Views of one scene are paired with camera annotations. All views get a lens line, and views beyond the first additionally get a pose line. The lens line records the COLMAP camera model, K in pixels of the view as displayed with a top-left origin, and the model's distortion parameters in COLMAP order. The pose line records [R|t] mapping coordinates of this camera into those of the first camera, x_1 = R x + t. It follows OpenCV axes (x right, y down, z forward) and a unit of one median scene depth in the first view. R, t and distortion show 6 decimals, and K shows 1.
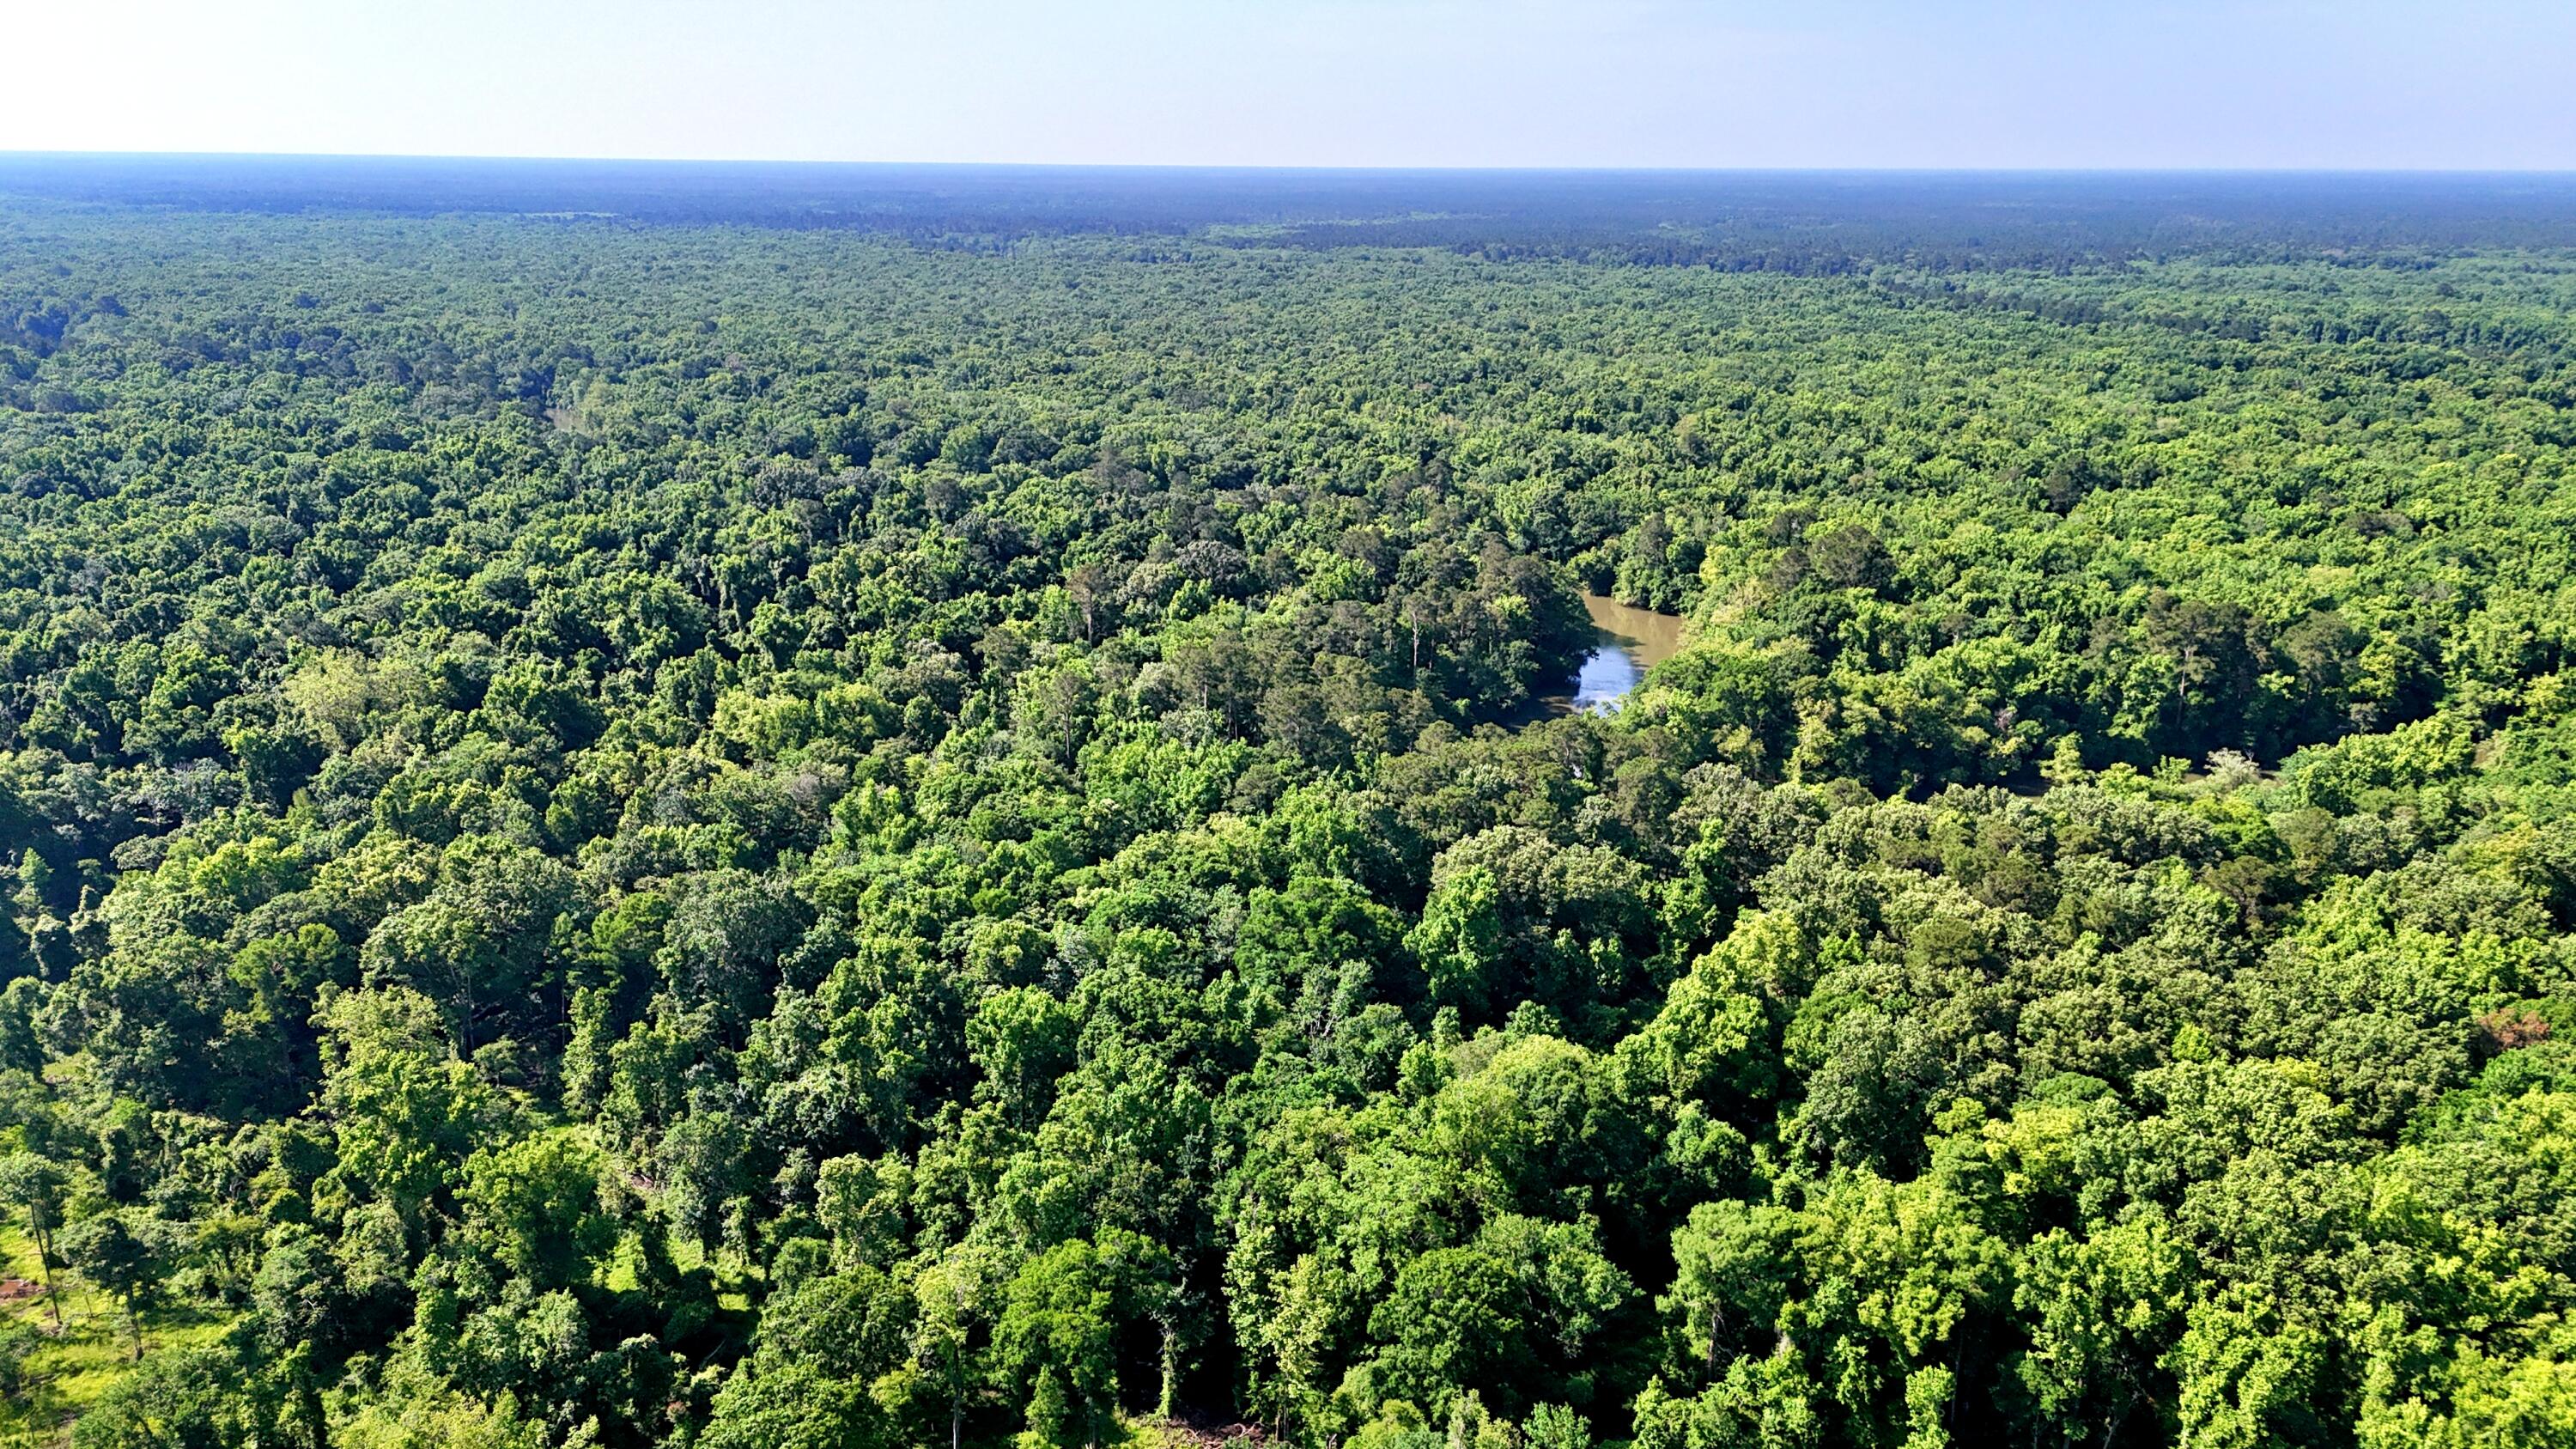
lens RADIAL K [[1879.0, 0, 1288.8], [0, 1879.0, 735.3], [0, 0, 1]] dist [0.074421, -0.067735]
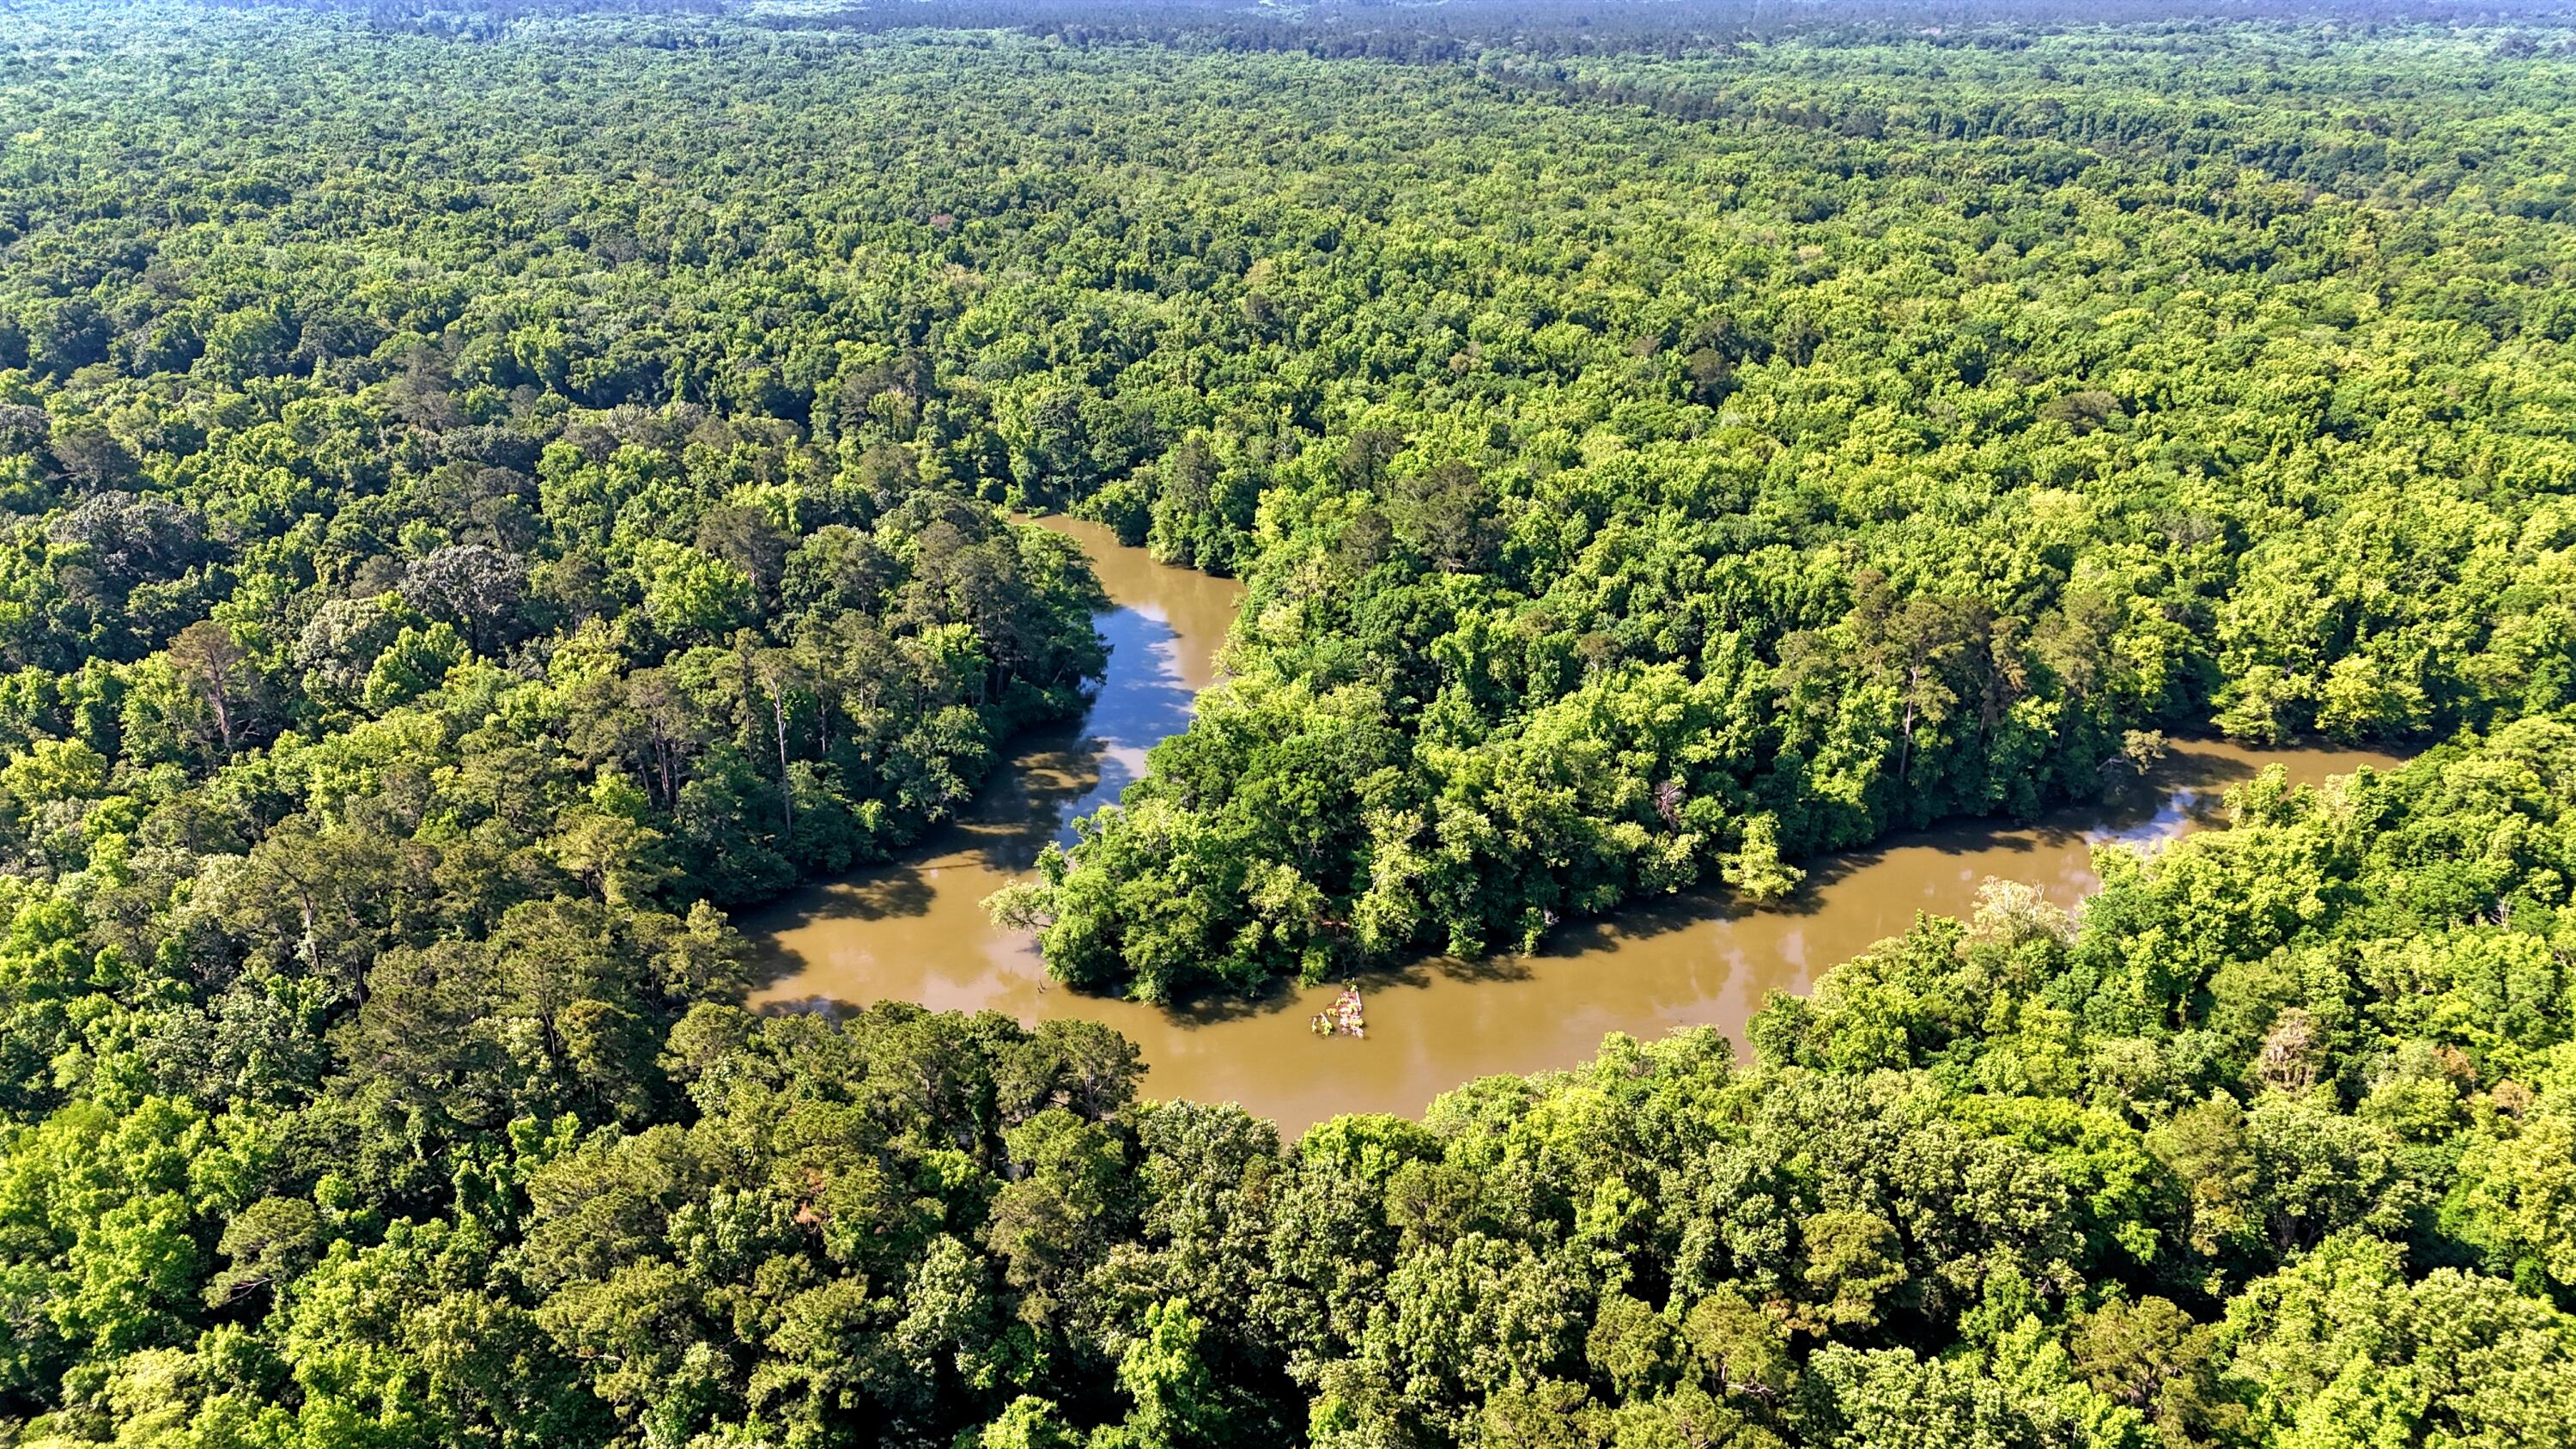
lens RADIAL K [[1879.0, 0, 1288.8], [0, 1879.0, 735.3], [0, 0, 1]] dist [0.074421, -0.067735]
pose [[0.981370, -0.073639, 0.177453, 0.084080], [0.054288, 0.992276, 0.111543, -0.073872], [-0.184296, -0.099832, 0.977788, 0.245858]]
